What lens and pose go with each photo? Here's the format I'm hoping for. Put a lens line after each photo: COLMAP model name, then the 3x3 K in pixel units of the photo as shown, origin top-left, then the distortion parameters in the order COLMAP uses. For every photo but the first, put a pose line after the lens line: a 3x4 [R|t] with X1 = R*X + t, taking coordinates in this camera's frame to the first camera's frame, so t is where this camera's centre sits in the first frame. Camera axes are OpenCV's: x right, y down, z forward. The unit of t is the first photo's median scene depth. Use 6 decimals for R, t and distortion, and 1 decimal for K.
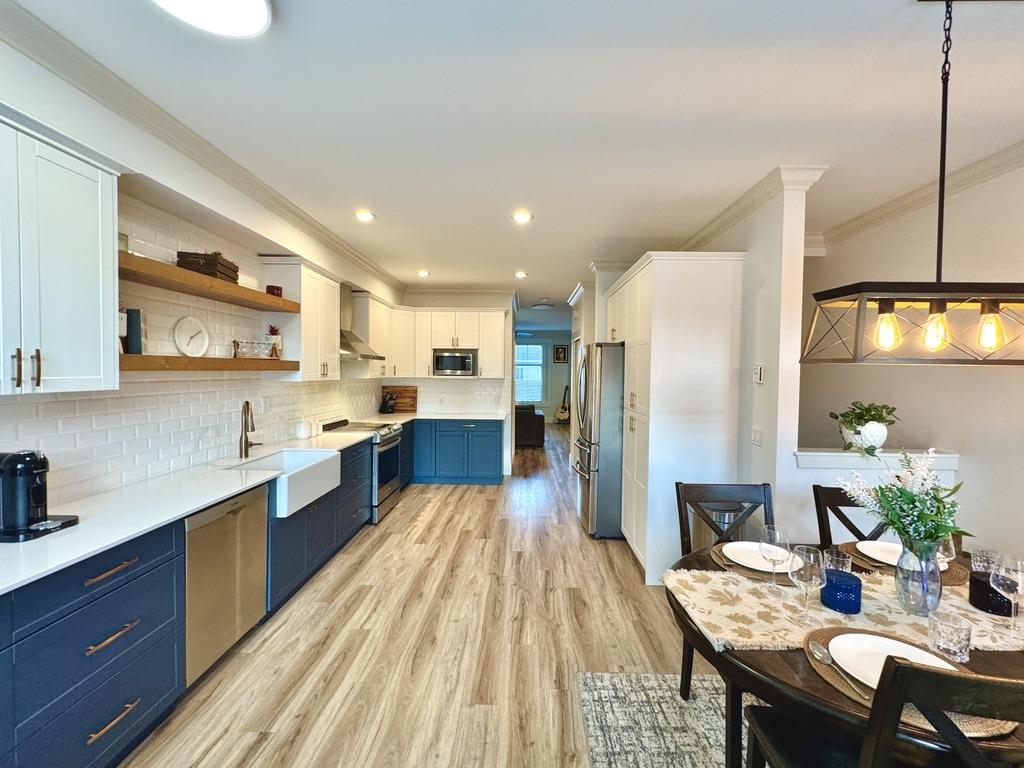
lens RADIAL K [[413.1, 0, 519.0], [0, 413.1, 389.8], [0, 0, 1]] dist [-0.002424, 0.000898]
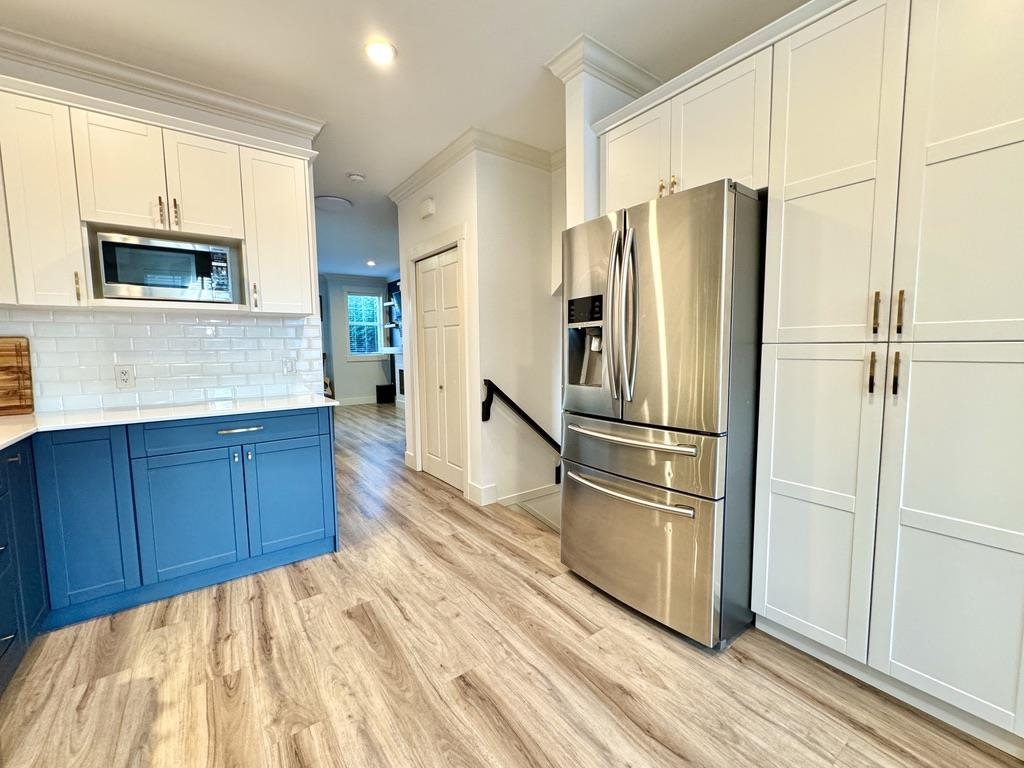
lens RADIAL K [[413.1, 0, 509.1], [0, 413.1, 393.7], [0, 0, 1]] dist [-0.002424, 0.000898]
pose [[0.794794, -0.080050, 0.601577, -0.326270], [0.043165, 0.996209, 0.075532, 0.071098], [-0.605343, -0.034065, 0.795236, 1.149496]]
